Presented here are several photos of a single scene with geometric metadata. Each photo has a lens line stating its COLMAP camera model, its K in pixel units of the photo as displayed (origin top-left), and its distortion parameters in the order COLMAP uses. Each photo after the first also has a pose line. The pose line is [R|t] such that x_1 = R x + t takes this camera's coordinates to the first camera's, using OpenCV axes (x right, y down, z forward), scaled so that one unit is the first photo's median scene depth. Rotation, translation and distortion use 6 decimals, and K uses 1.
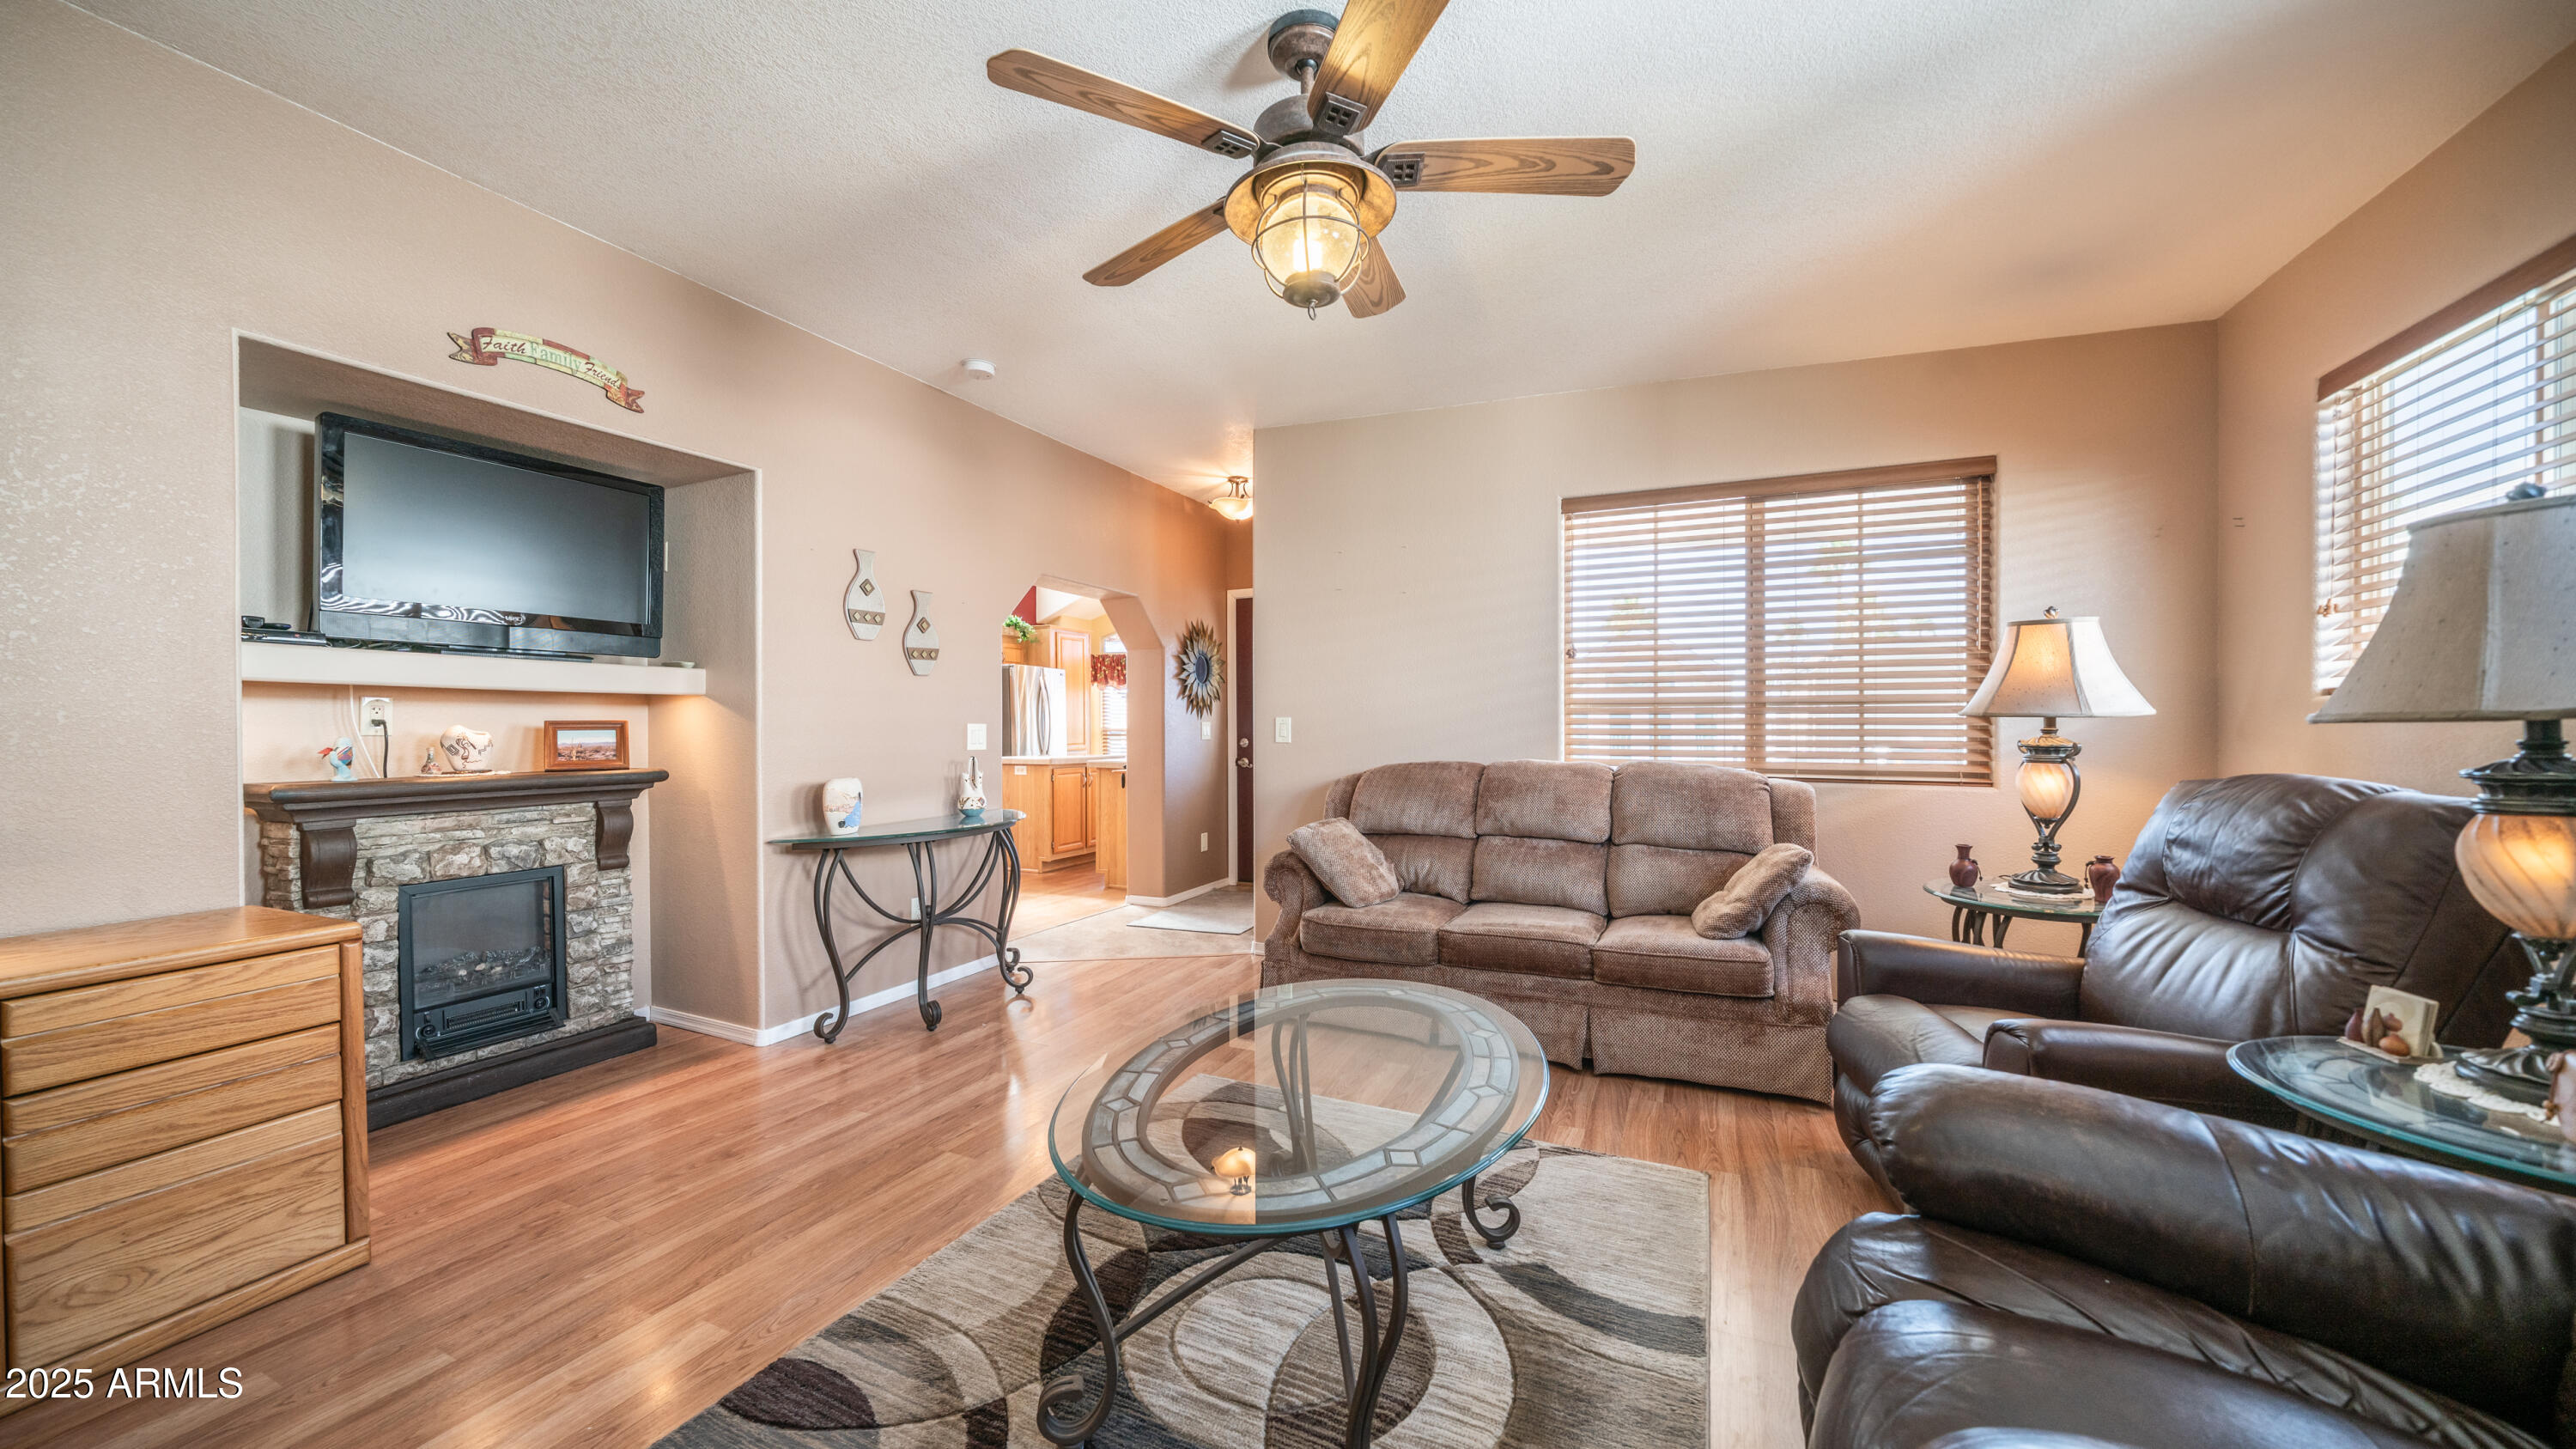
lens RADIAL K [[923.5, 0, 1285.7], [0, 923.5, 727.8], [0, 0, 1]] dist [-0.000762, -0.000200]
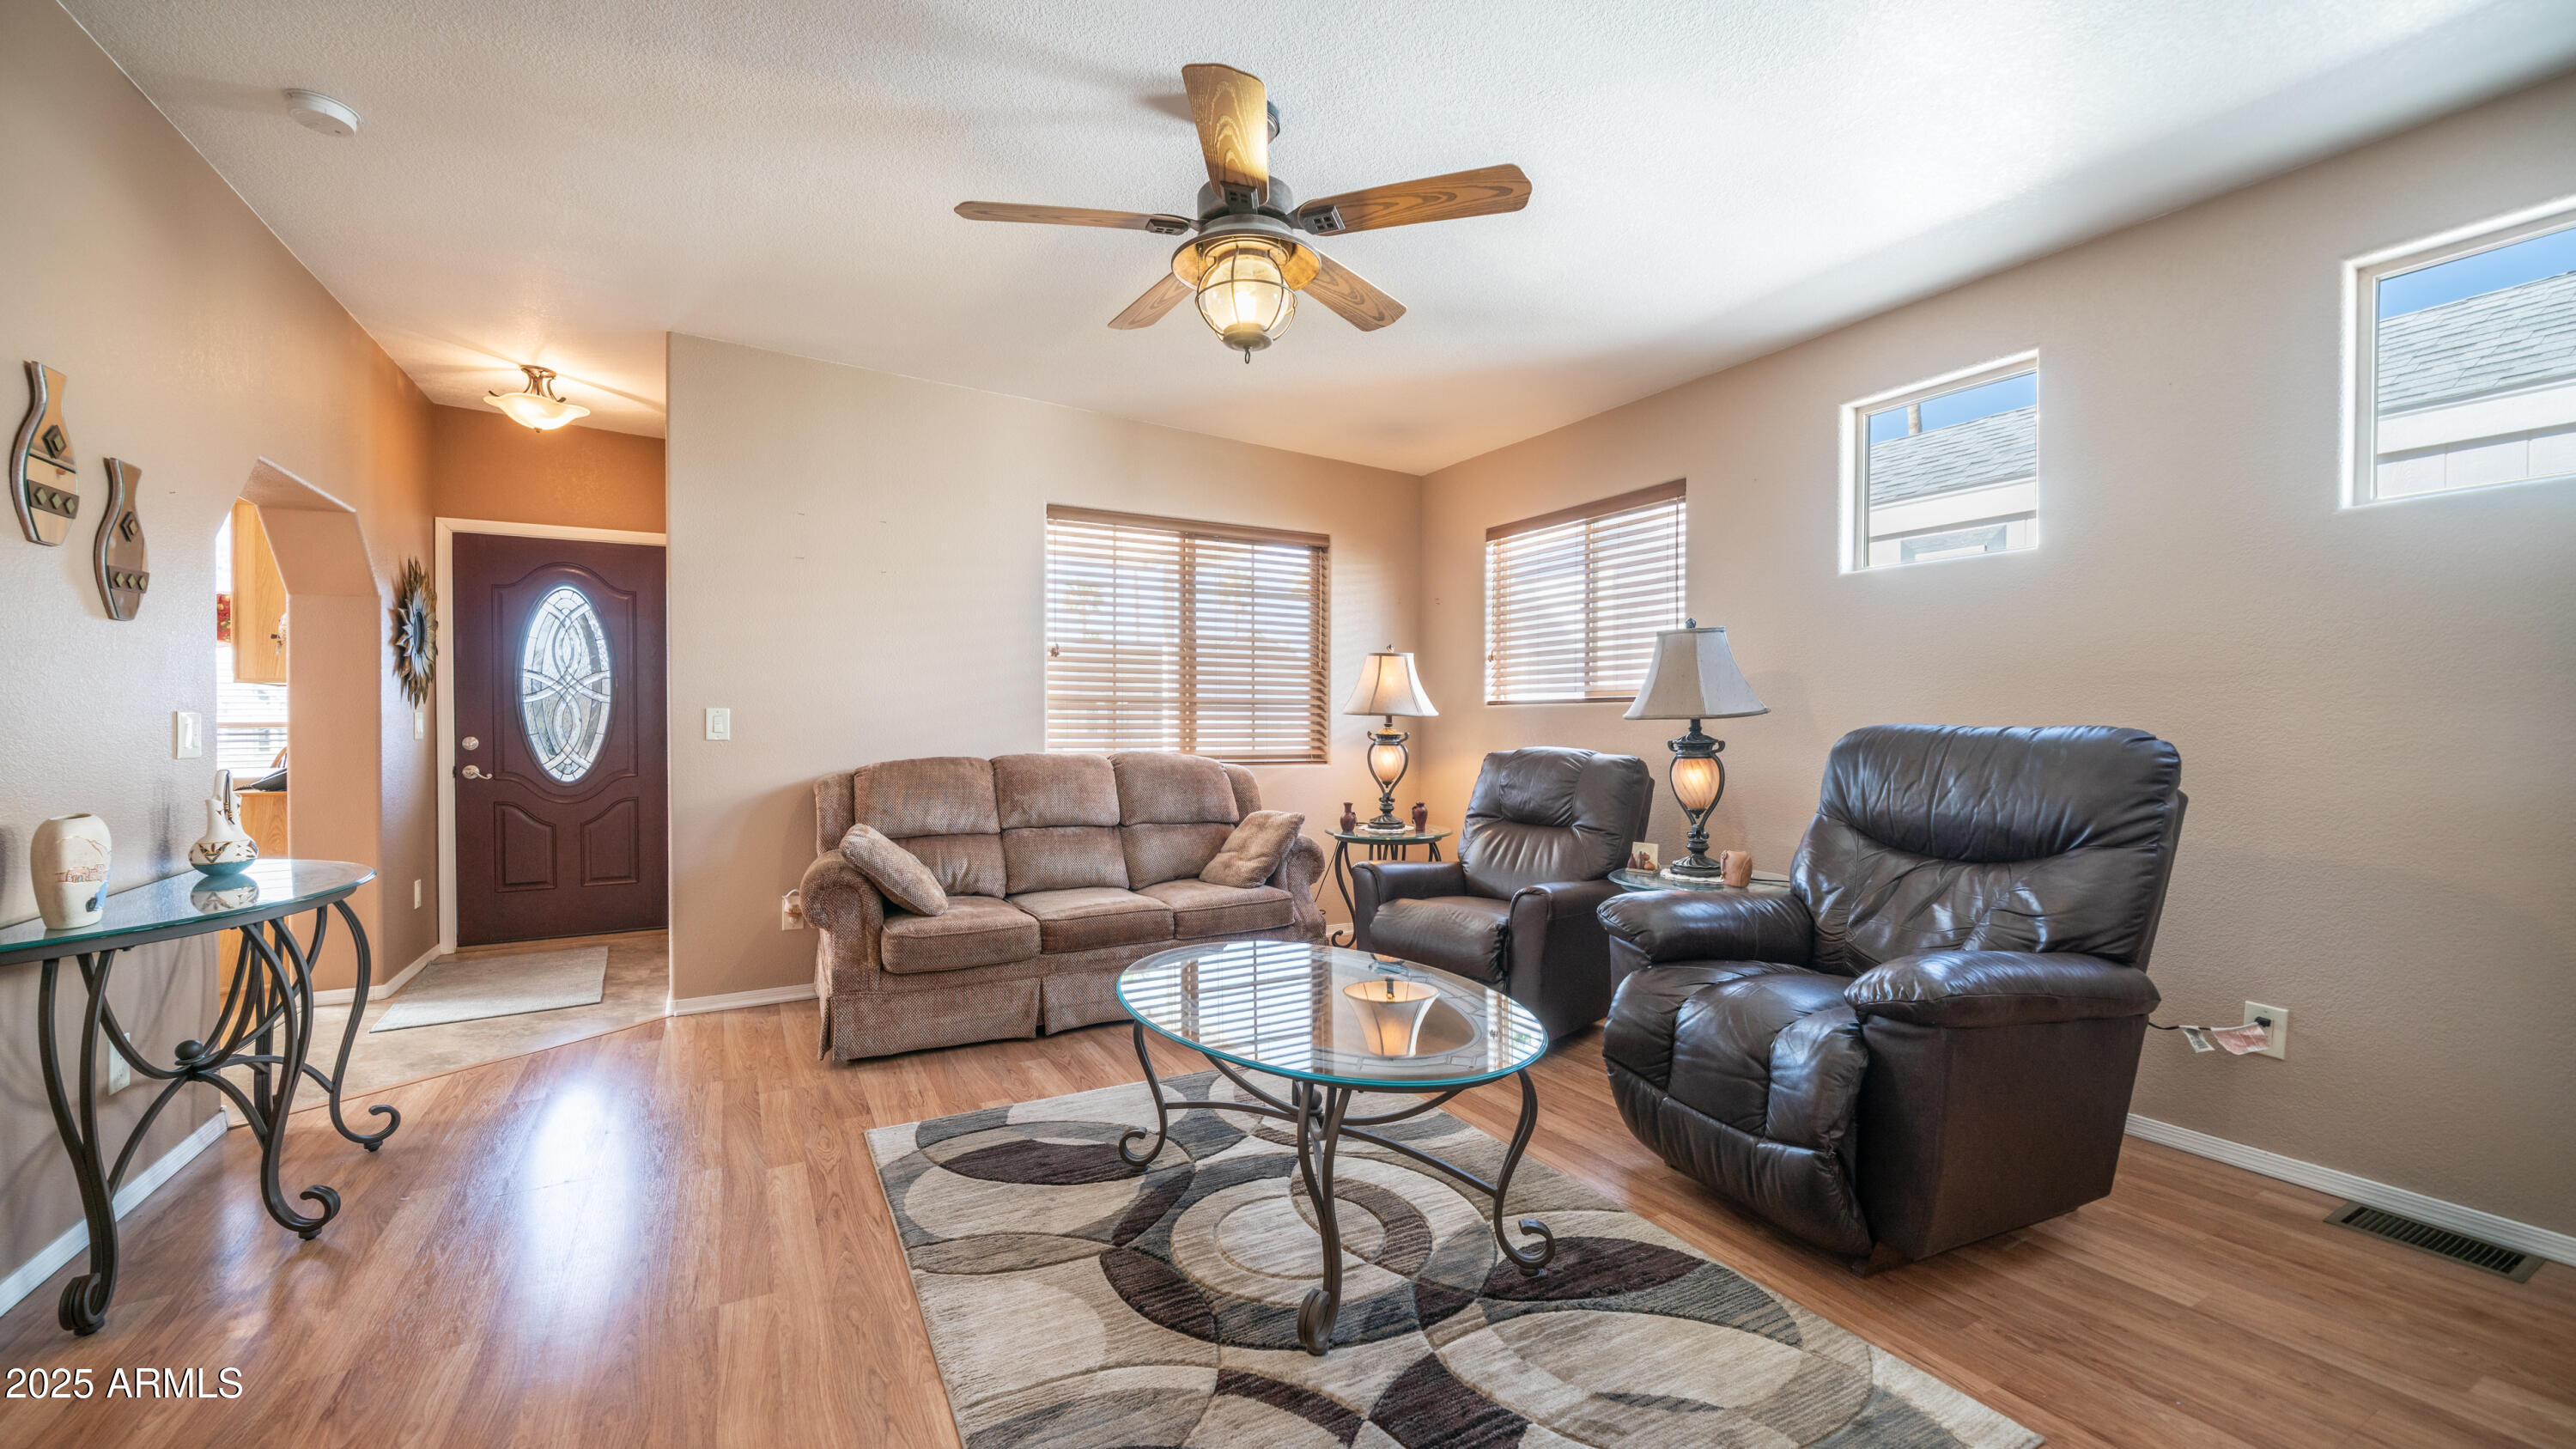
lens RADIAL K [[989.3, 0, 1286.5], [0, 989.3, 729.5], [0, 0, 1]] dist [0.000087, -0.000166]
pose [[0.588708, -0.002768, 0.808341, -0.502048], [-0.001153, 0.999990, 0.004264, 0.003662], [-0.808345, -0.003443, 0.588699, 0.131701]]
